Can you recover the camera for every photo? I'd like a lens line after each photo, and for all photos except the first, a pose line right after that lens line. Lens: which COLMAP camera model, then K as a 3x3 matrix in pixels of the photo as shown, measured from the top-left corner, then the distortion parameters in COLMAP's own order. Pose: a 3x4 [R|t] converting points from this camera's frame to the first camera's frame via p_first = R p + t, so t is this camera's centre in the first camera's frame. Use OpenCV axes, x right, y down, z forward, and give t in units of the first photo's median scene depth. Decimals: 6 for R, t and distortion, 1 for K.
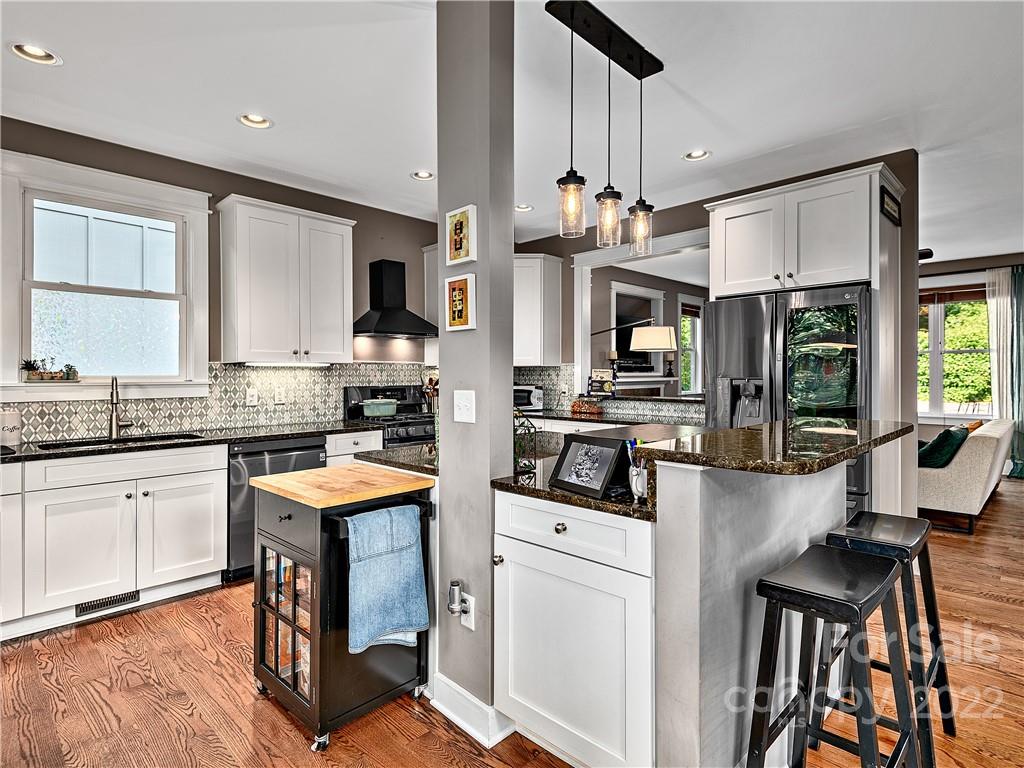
lens RADIAL K [[542.7, 0, 518.3], [0, 542.7, 379.0], [0, 0, 1]] dist [0.004541, -0.006197]
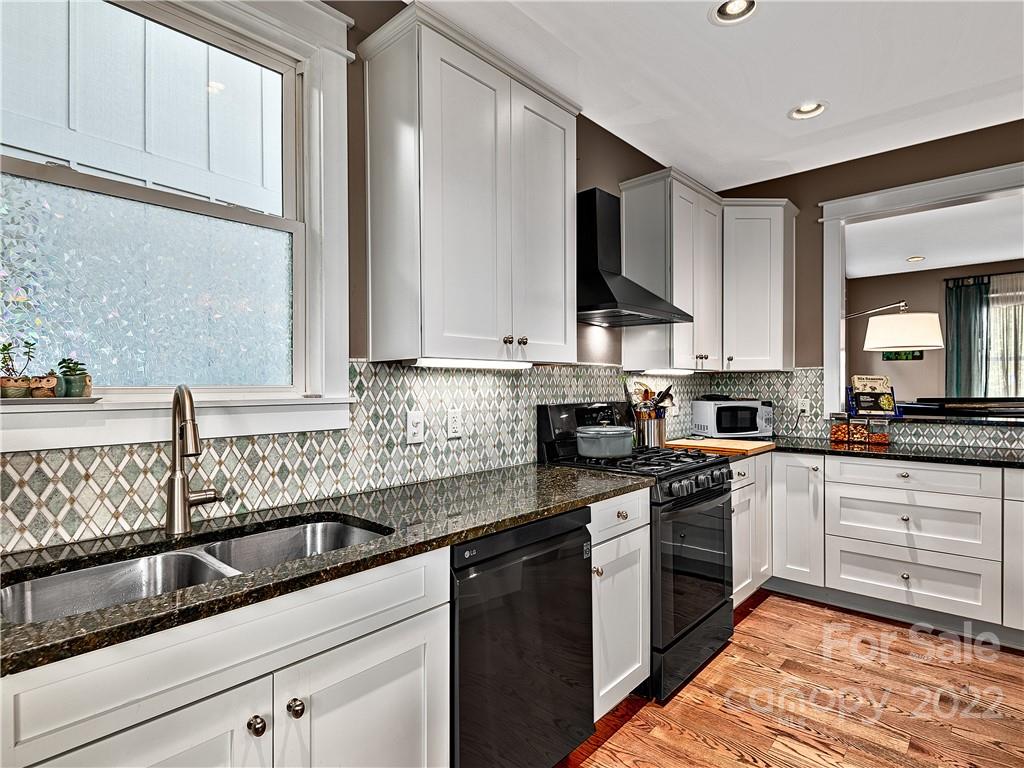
lens RADIAL K [[542.7, 0, 509.0], [0, 542.7, 389.7], [0, 0, 1]] dist [0.004541, -0.006197]
pose [[0.999411, -0.002396, 0.034230, -0.426816], [0.002430, 0.999997, -0.000954, -0.001734], [-0.034228, 0.001037, 0.999414, 0.483888]]
